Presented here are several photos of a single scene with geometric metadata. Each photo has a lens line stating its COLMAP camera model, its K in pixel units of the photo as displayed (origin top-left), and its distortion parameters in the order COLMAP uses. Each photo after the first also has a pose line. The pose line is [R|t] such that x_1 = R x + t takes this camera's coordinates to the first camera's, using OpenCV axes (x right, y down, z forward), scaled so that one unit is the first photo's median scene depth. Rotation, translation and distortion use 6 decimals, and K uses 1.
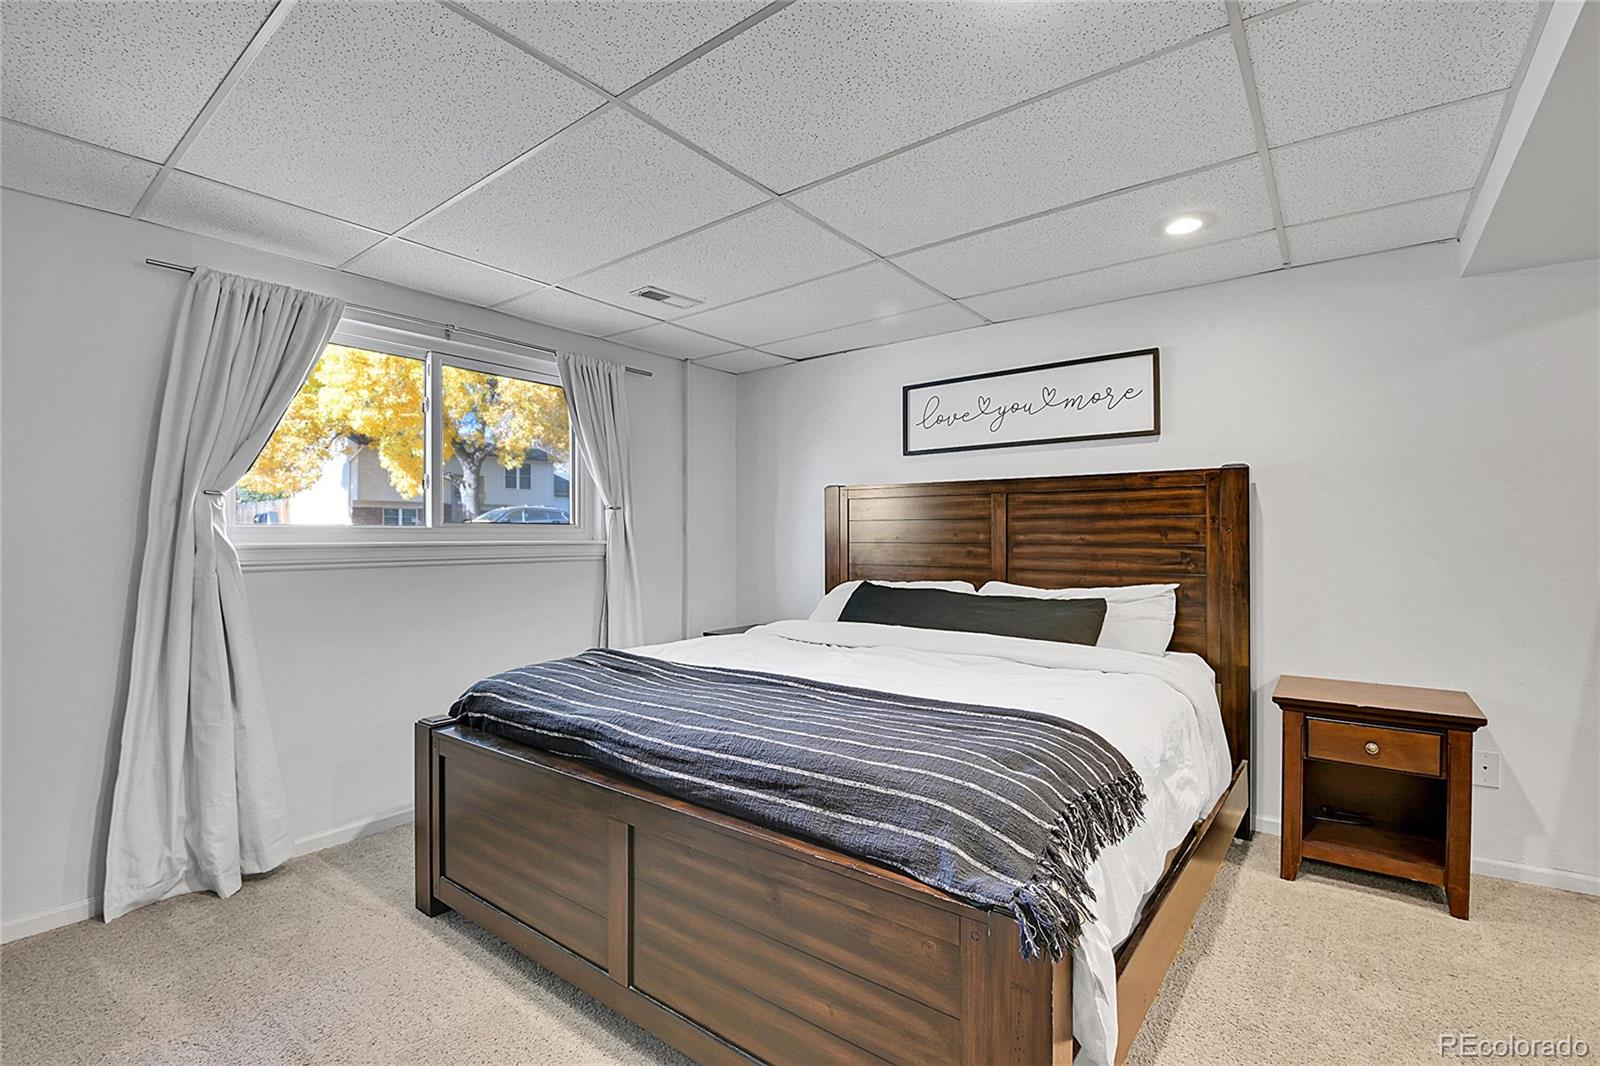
lens RADIAL K [[712.4, 0, 804.5], [0, 712.4, 529.6], [0, 0, 1]] dist [0.041311, -0.041809]
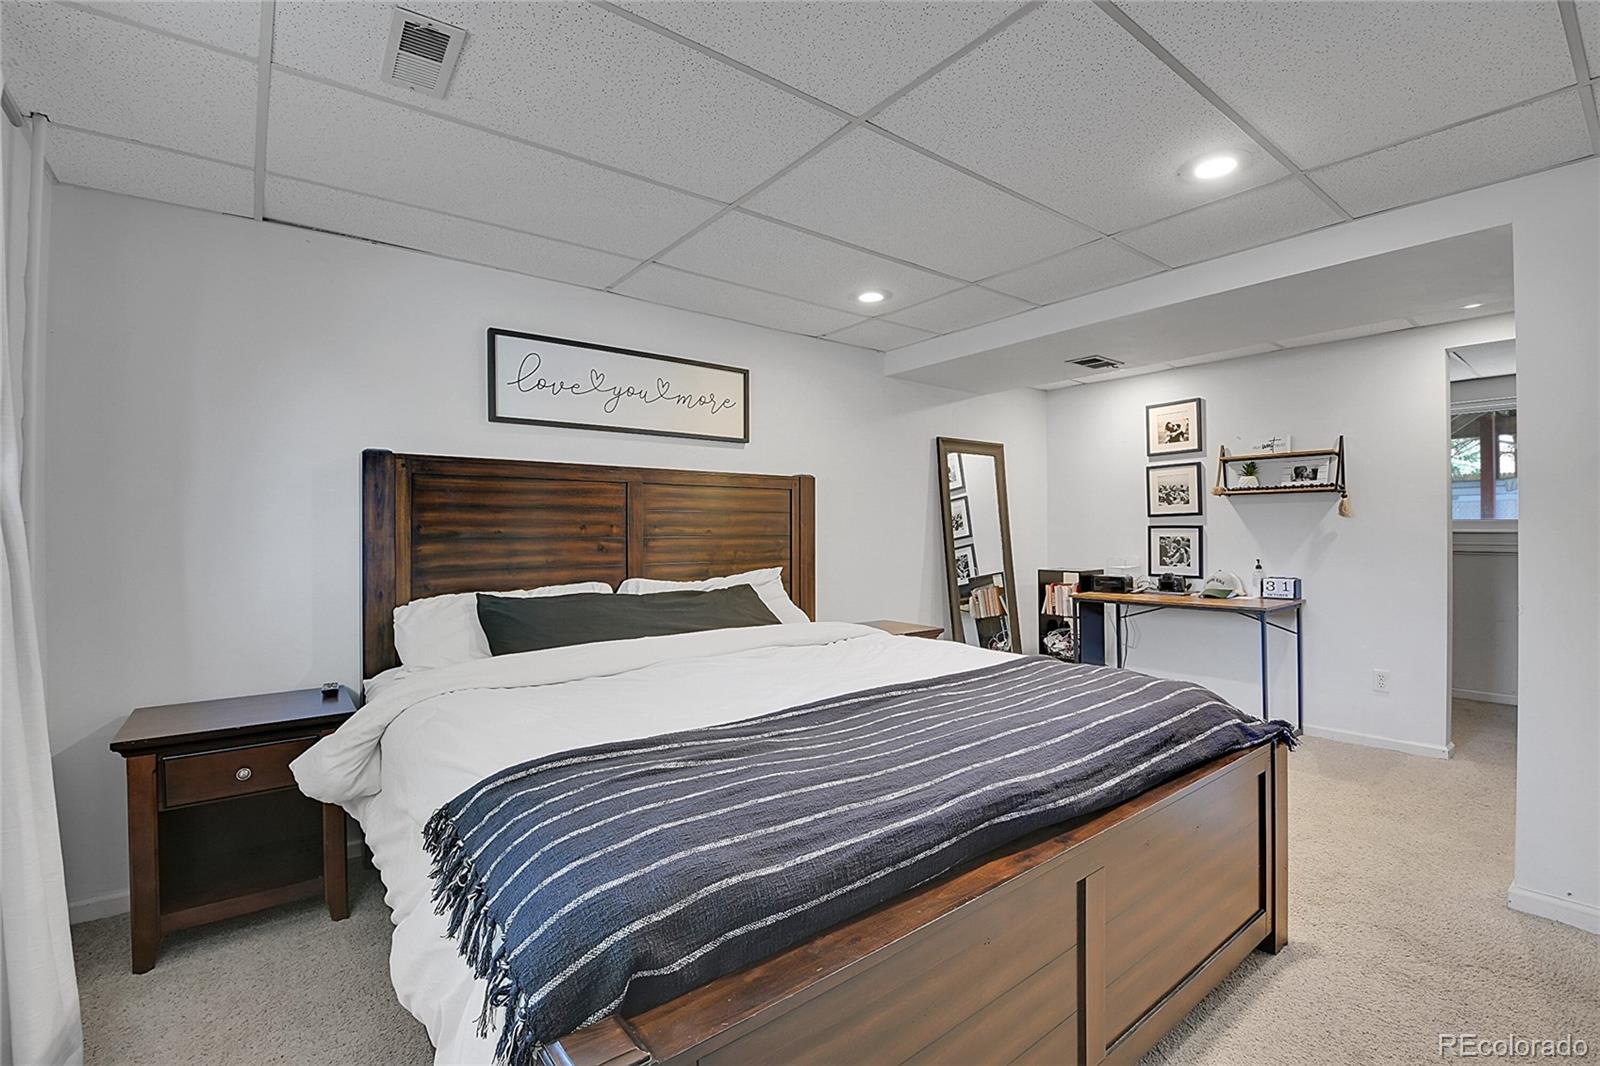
lens RADIAL K [[712.4, 0, 804.5], [0, 712.4, 529.6], [0, 0, 1]] dist [0.041311, -0.041809]
pose [[0.238958, -0.001017, 0.971029, -0.623423], [-0.002309, 0.999996, 0.001616, 0.008633], [-0.971027, -0.002628, 0.238955, 0.620274]]
